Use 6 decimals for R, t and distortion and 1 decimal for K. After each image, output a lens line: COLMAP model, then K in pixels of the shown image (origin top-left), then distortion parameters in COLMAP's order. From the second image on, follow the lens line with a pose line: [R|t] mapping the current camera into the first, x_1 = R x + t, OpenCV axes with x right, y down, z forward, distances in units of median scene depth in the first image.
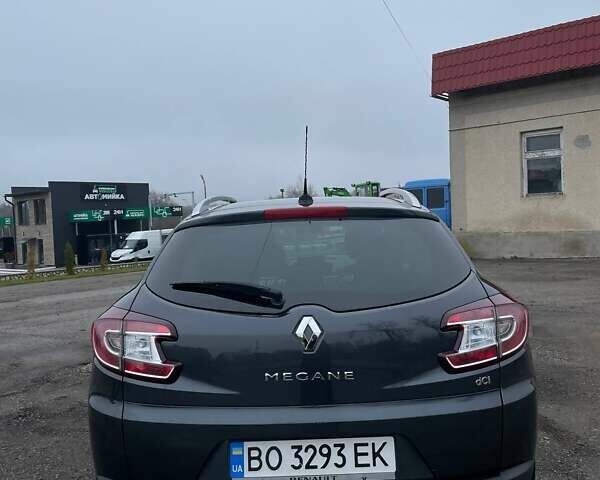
lens RADIAL K [[601.8, 0, 309.3], [0, 601.8, 234.2], [0, 0, 1]] dist [0.082458, -0.137041]
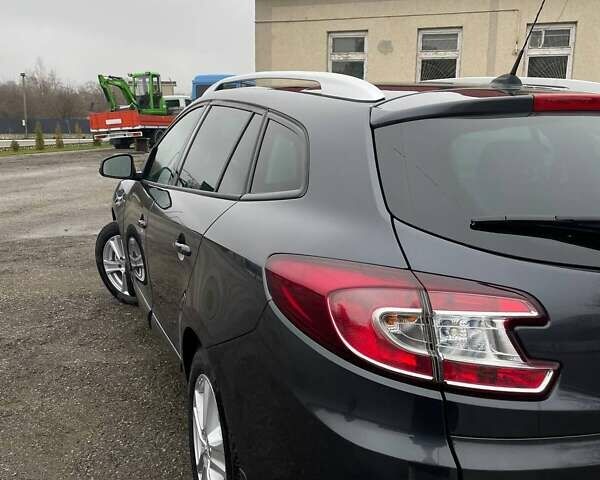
lens RADIAL K [[611.8, 0, 317.1], [0, 611.8, 240.6], [0, 0, 1]] dist [0.073134, -0.168969]
pose [[0.926579, -0.028371, 0.375029, -0.158222], [-0.036660, 0.985589, 0.165136, 0.003068], [-0.374310, -0.166760, 0.912186, 0.143393]]
